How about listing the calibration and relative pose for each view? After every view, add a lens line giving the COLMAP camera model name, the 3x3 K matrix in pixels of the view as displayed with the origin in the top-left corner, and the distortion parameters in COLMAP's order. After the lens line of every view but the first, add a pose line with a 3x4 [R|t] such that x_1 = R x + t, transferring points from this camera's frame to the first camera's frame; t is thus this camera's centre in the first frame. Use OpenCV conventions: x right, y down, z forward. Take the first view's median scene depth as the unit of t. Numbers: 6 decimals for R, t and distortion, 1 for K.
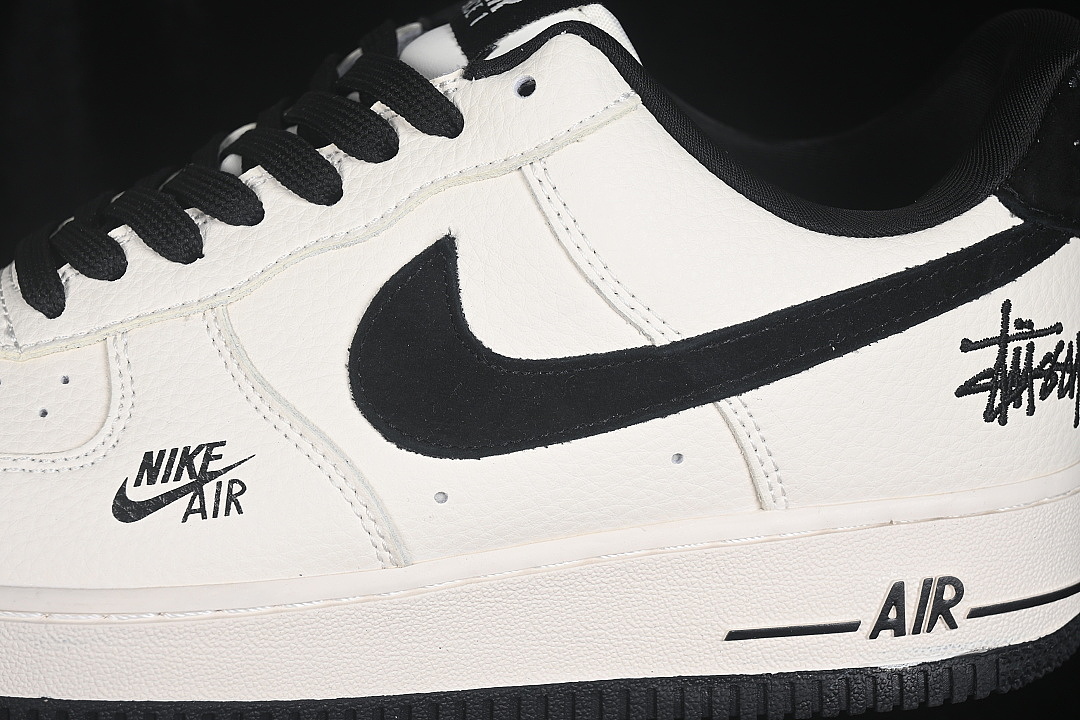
lens RADIAL K [[2356.0, 0, 540.0], [0, 2356.0, 360.0], [0, 0, 1]] dist [0.005275, -0.230656]
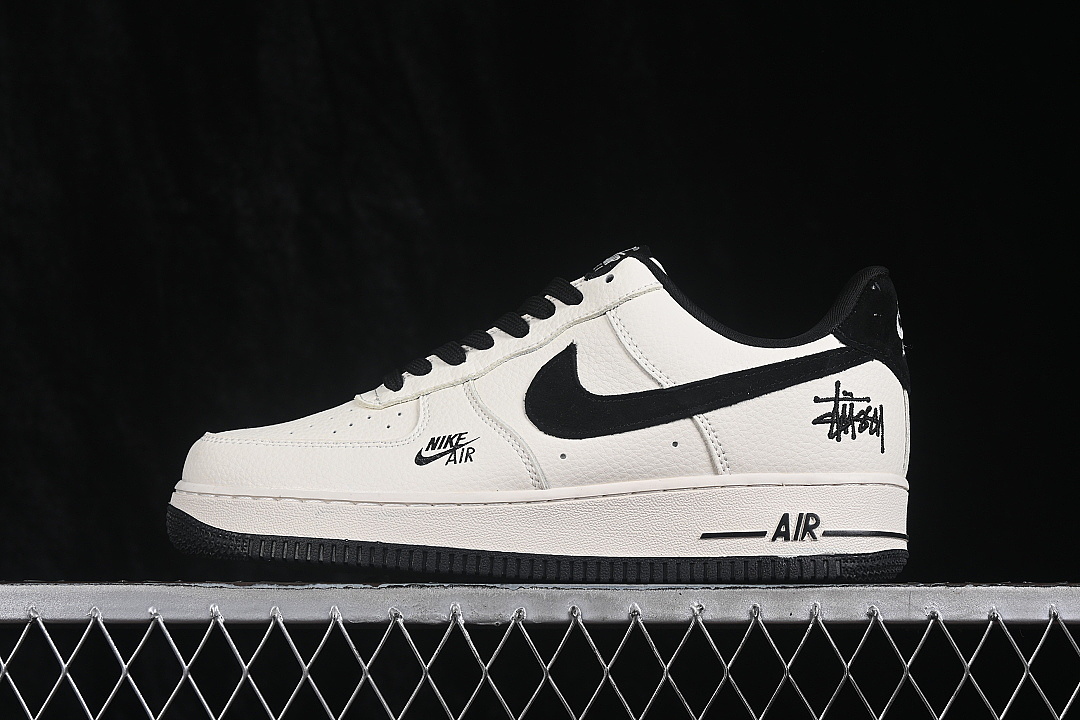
lens RADIAL K [[2356.0, 0, 540.0], [0, 2356.0, 360.0], [0, 0, 1]] dist [0.005275, -0.230656]
pose [[0.982090, -0.008558, -0.188218, 0.334785], [-0.056034, 0.940501, -0.335139, 0.680163], [0.179887, 0.339684, 0.923177, -1.000371]]
